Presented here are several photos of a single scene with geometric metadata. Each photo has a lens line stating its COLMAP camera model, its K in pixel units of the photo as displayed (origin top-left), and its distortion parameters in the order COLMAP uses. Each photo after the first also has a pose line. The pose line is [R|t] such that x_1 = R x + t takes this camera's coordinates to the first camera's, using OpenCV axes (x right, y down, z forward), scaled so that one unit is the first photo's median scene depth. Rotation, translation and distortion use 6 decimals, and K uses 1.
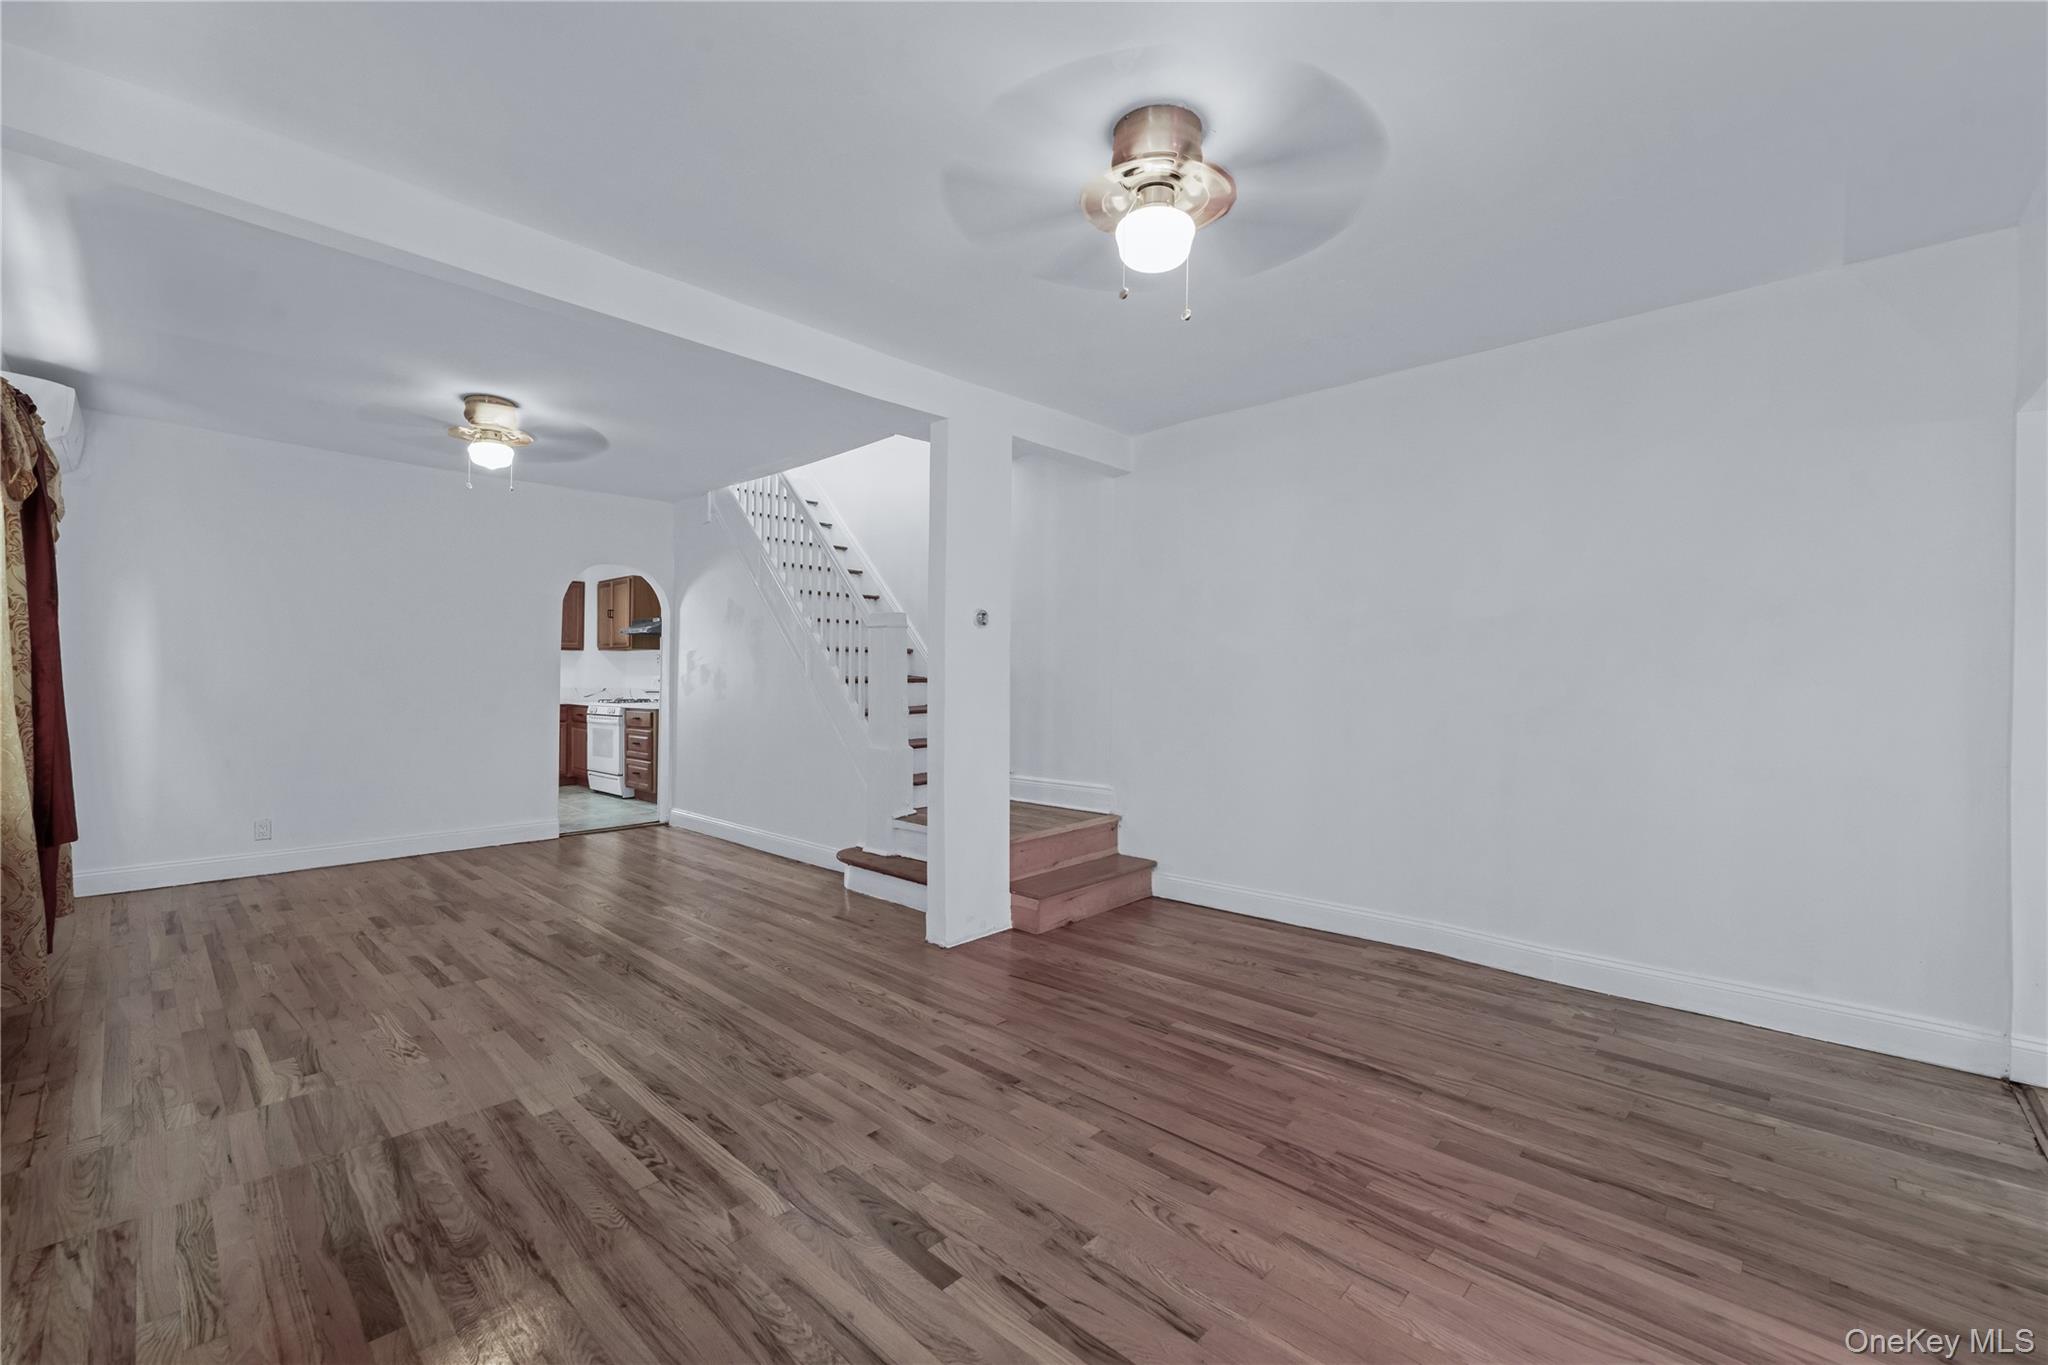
lens RADIAL K [[828.2, 0, 1024.0], [0, 828.2, 682.5], [0, 0, 1]] dist [-0.000064, -0.000170]
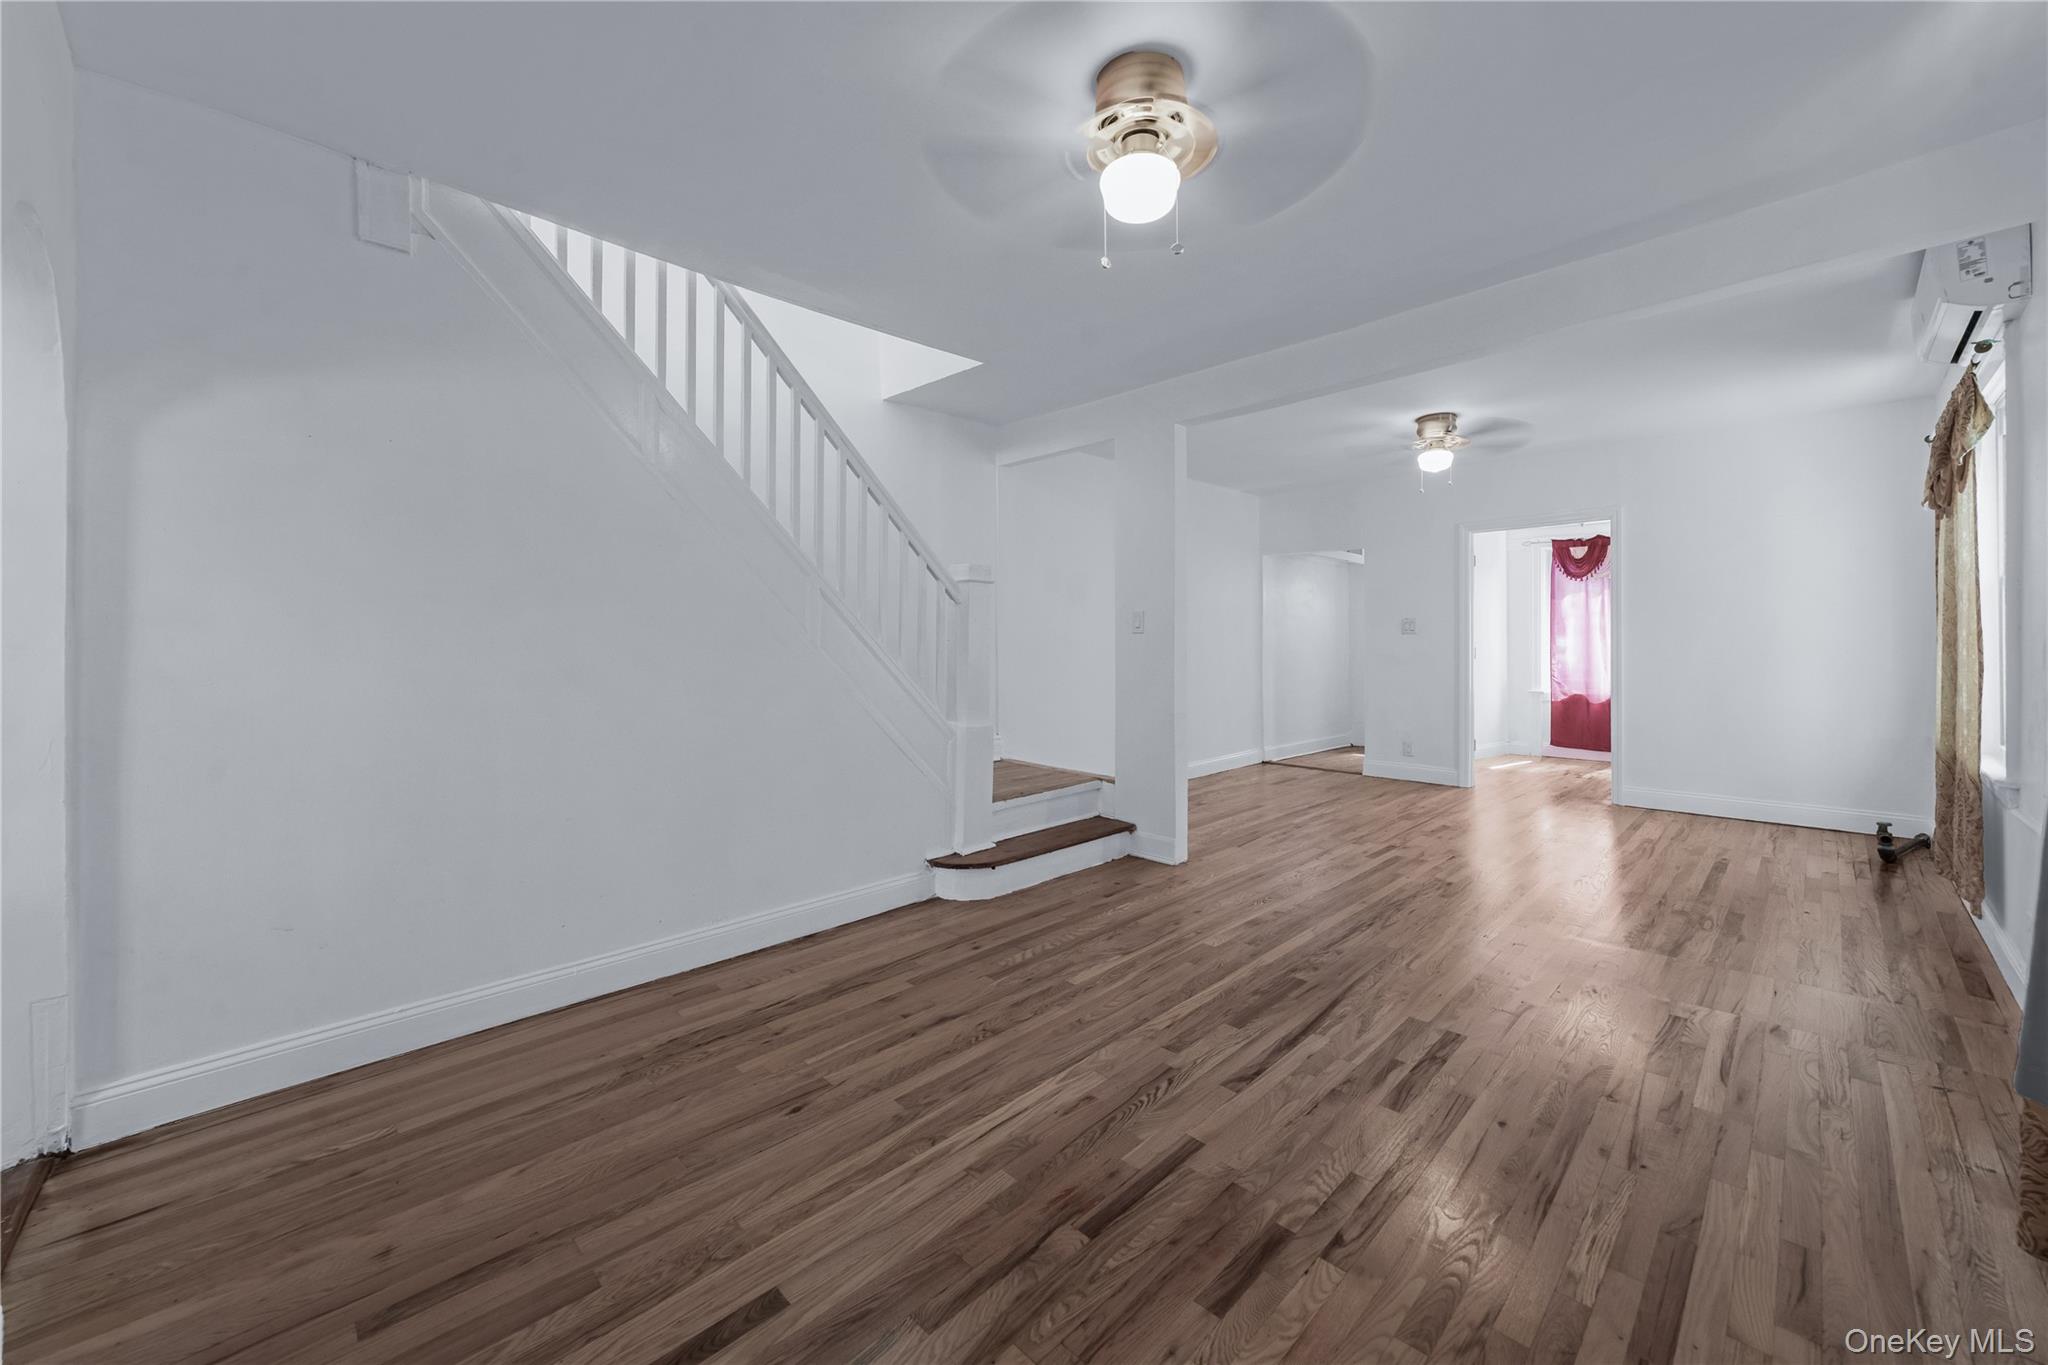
lens RADIAL K [[774.5, 0, 1025.0], [0, 774.5, 633.2], [0, 0, 1]] dist [0.000989, 0.000104]
pose [[0.053200, 0.004179, 0.998575, -1.437037], [0.010489, 0.999934, -0.004743, -0.015910], [-0.998529, 0.010726, 0.053152, 1.347587]]
